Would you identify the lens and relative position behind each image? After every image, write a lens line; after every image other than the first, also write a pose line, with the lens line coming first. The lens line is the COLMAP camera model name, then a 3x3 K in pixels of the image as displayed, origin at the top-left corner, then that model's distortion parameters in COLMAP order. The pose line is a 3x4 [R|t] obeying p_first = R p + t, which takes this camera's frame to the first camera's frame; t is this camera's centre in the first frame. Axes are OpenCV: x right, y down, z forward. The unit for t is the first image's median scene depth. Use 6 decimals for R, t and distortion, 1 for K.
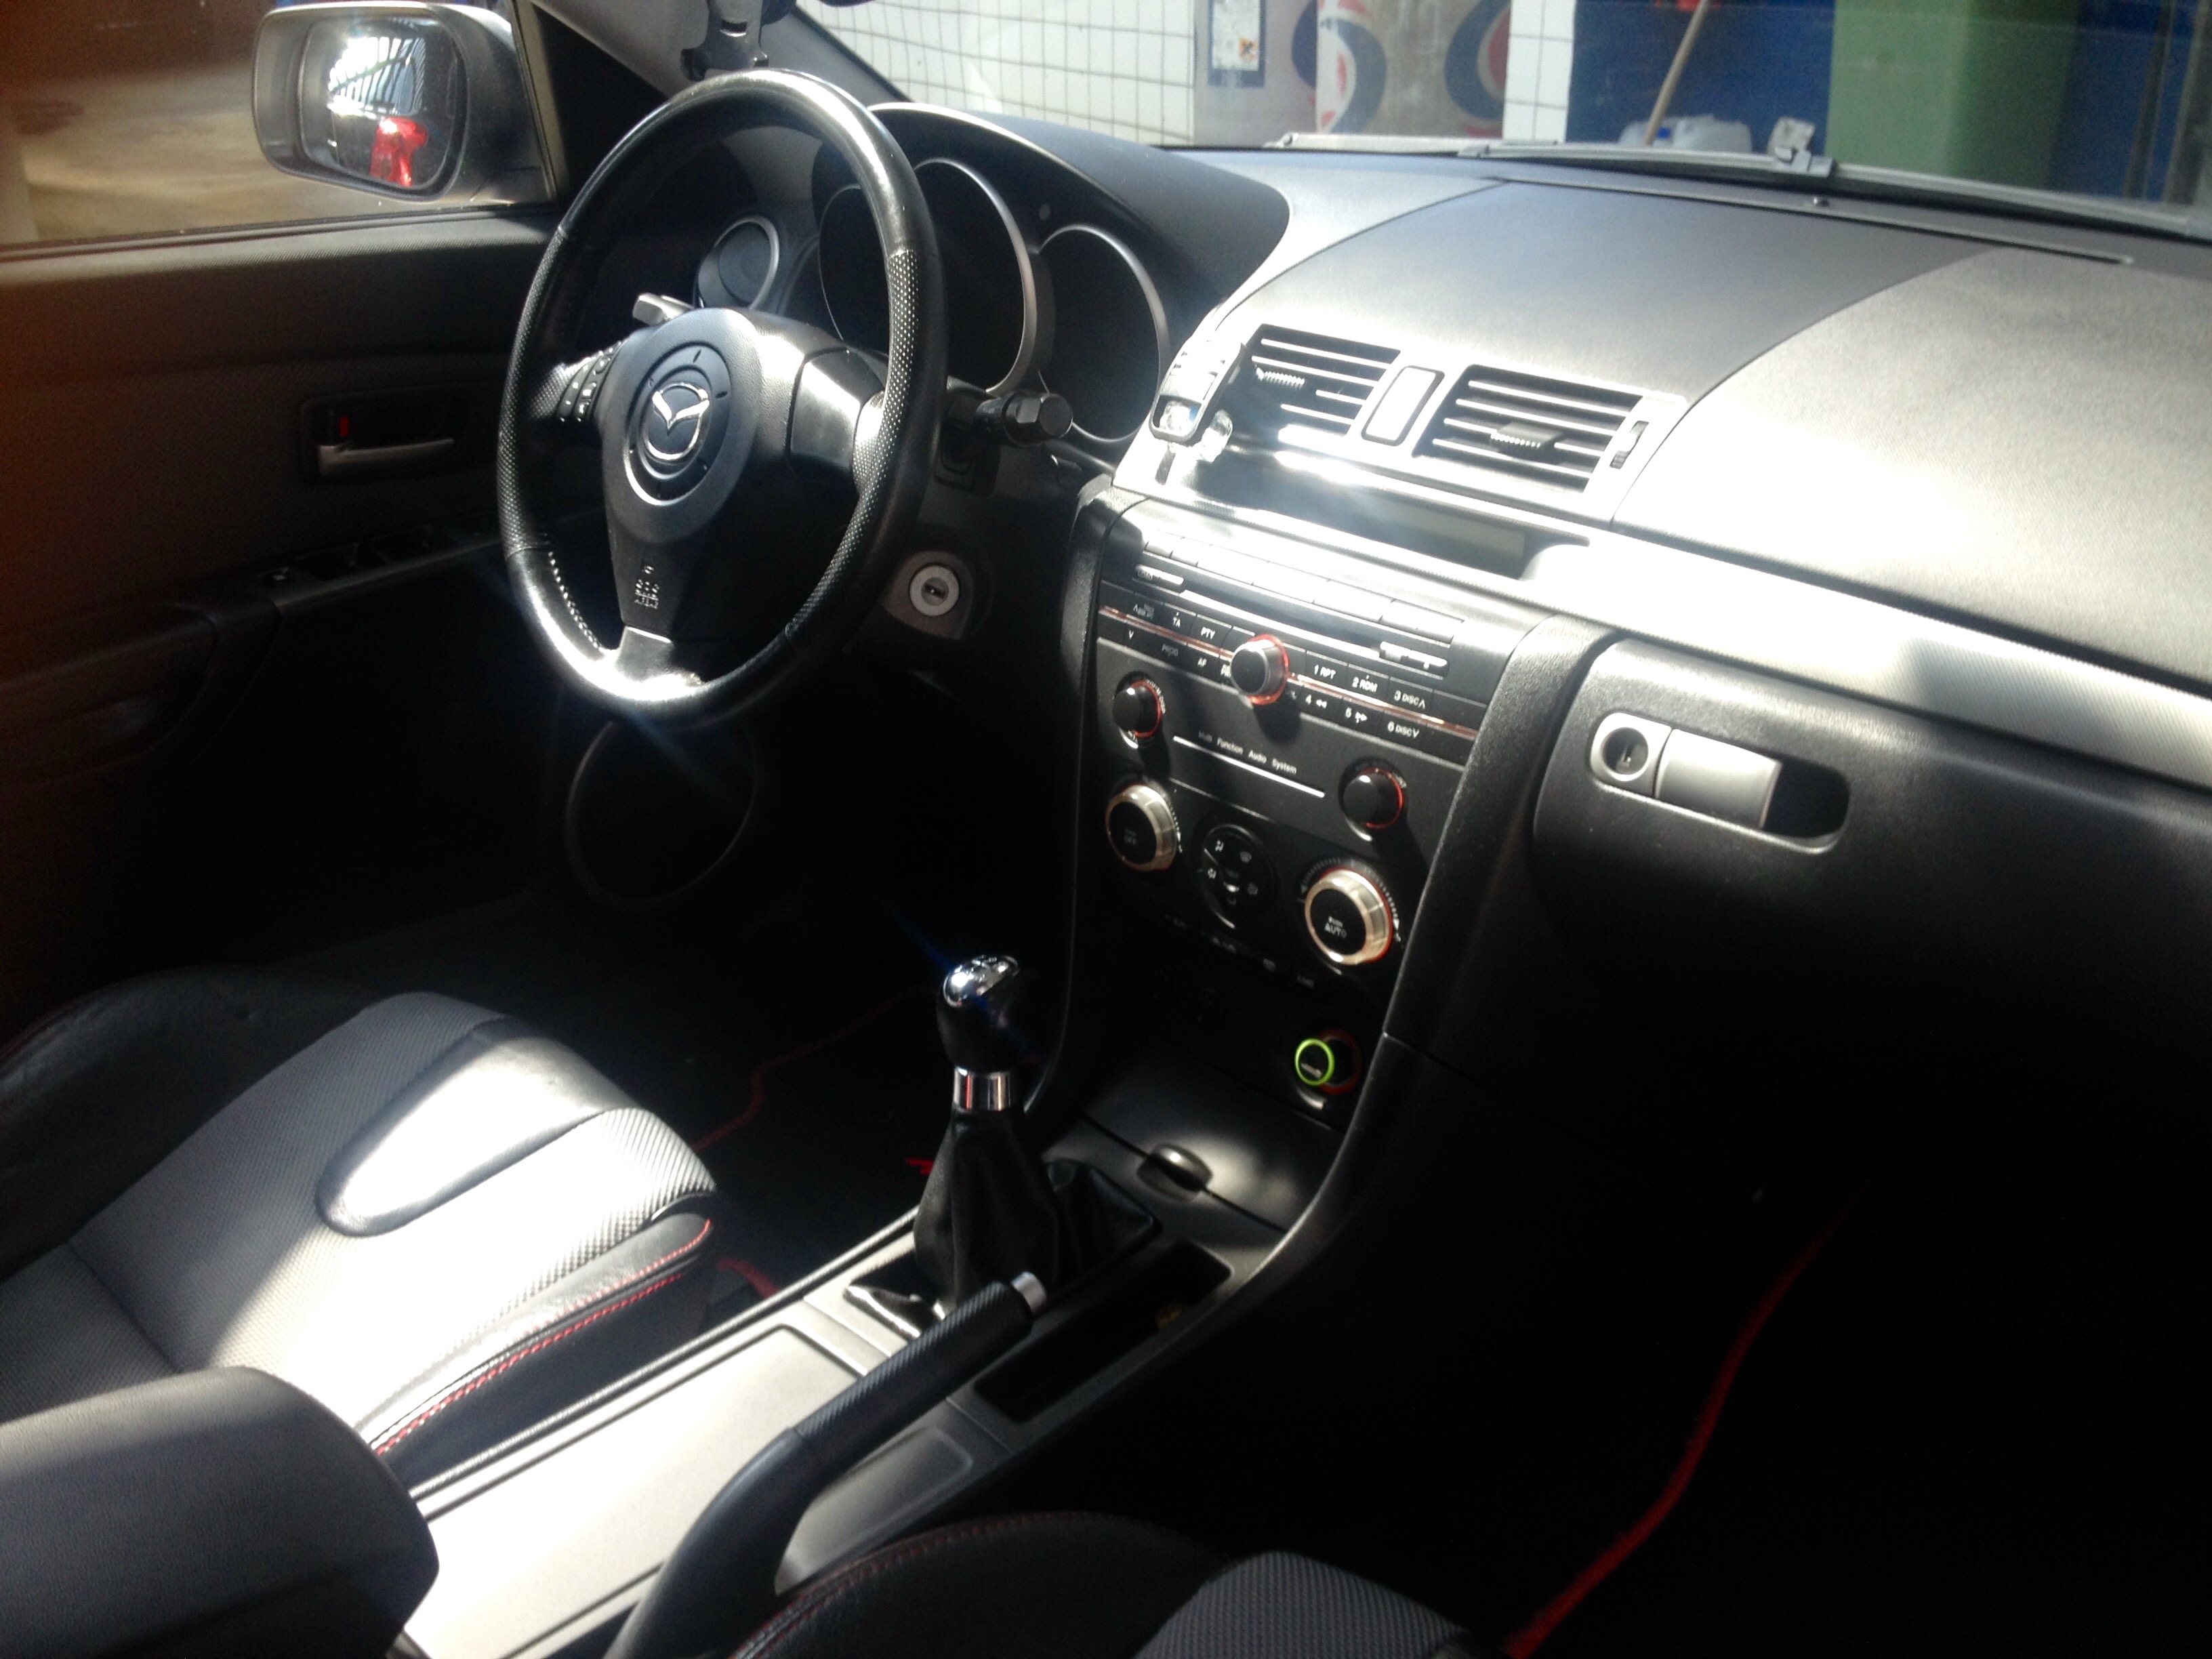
lens RADIAL K [[2117.5, 0, 1106.0], [0, 2117.5, 829.5], [0, 0, 1]] dist [0.088589, -0.188480]
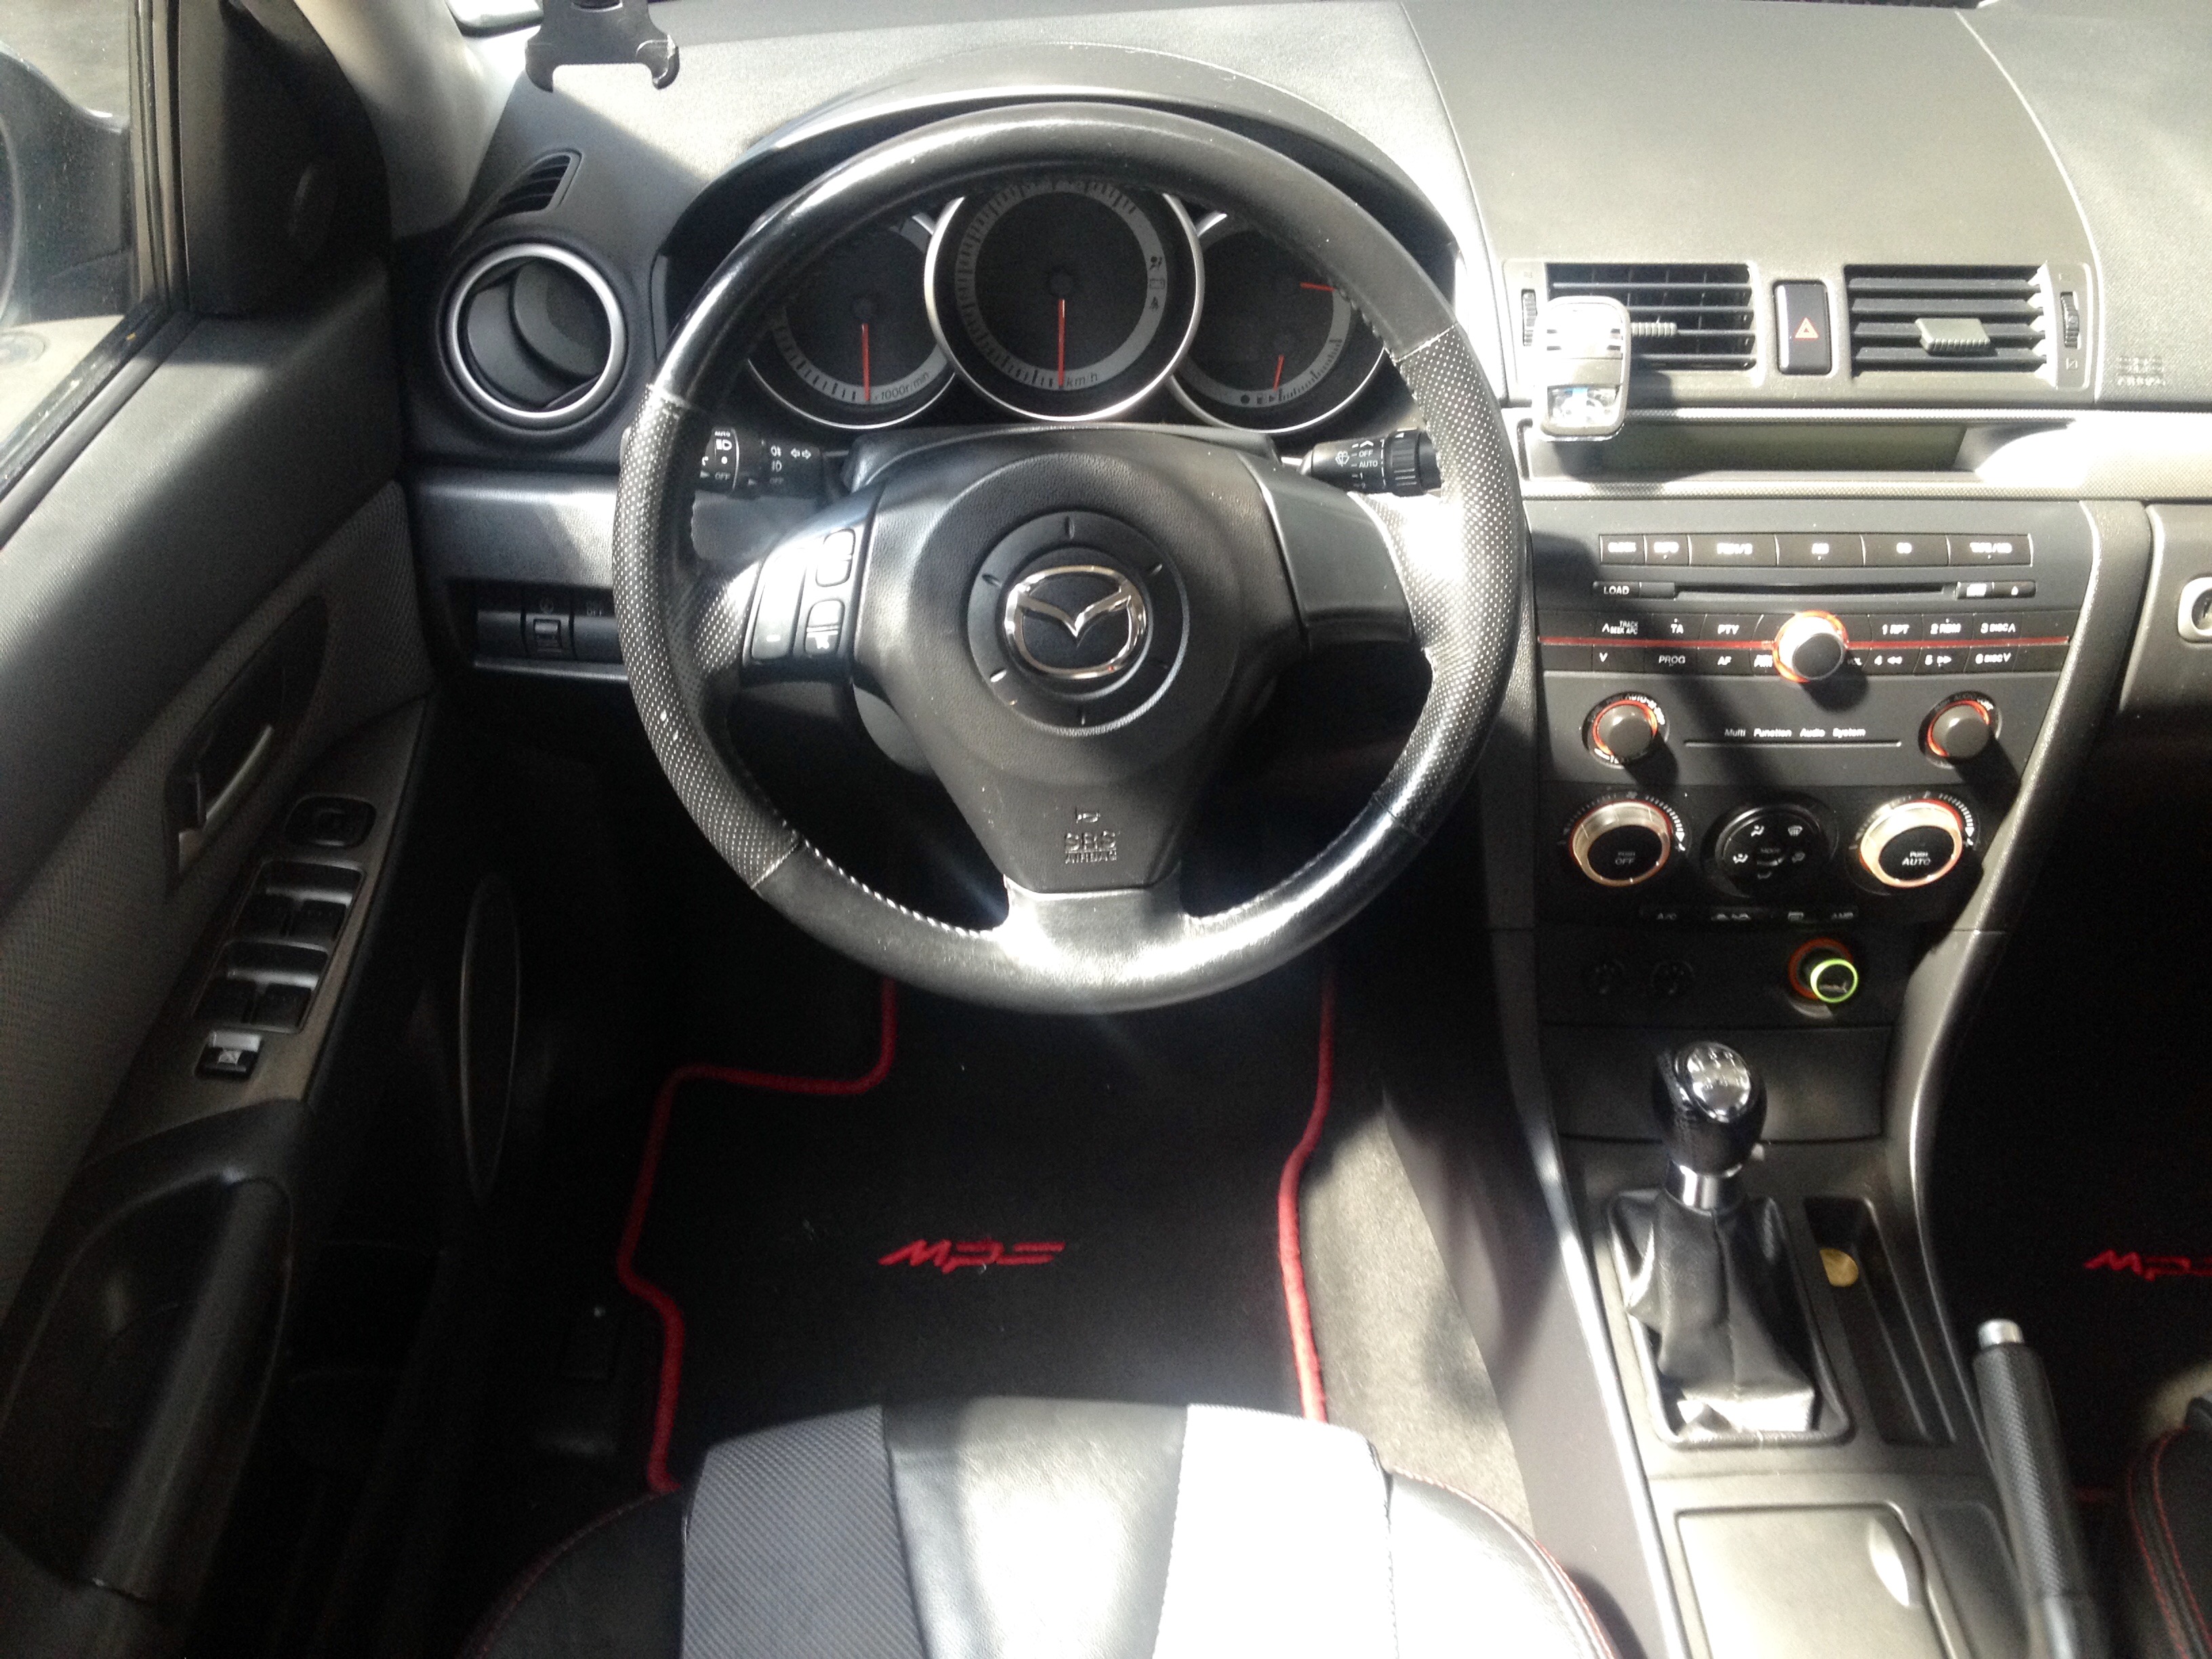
lens RADIAL K [[2106.1, 0, 1031.4], [0, 2106.1, 835.3], [0, 0, 1]] dist [0.088086, -0.191149]
pose [[0.684998, -0.439723, 0.580879, -0.734636], [0.297027, 0.896600, 0.328455, -0.405808], [-0.665246, -0.052454, 0.744780, 0.513341]]
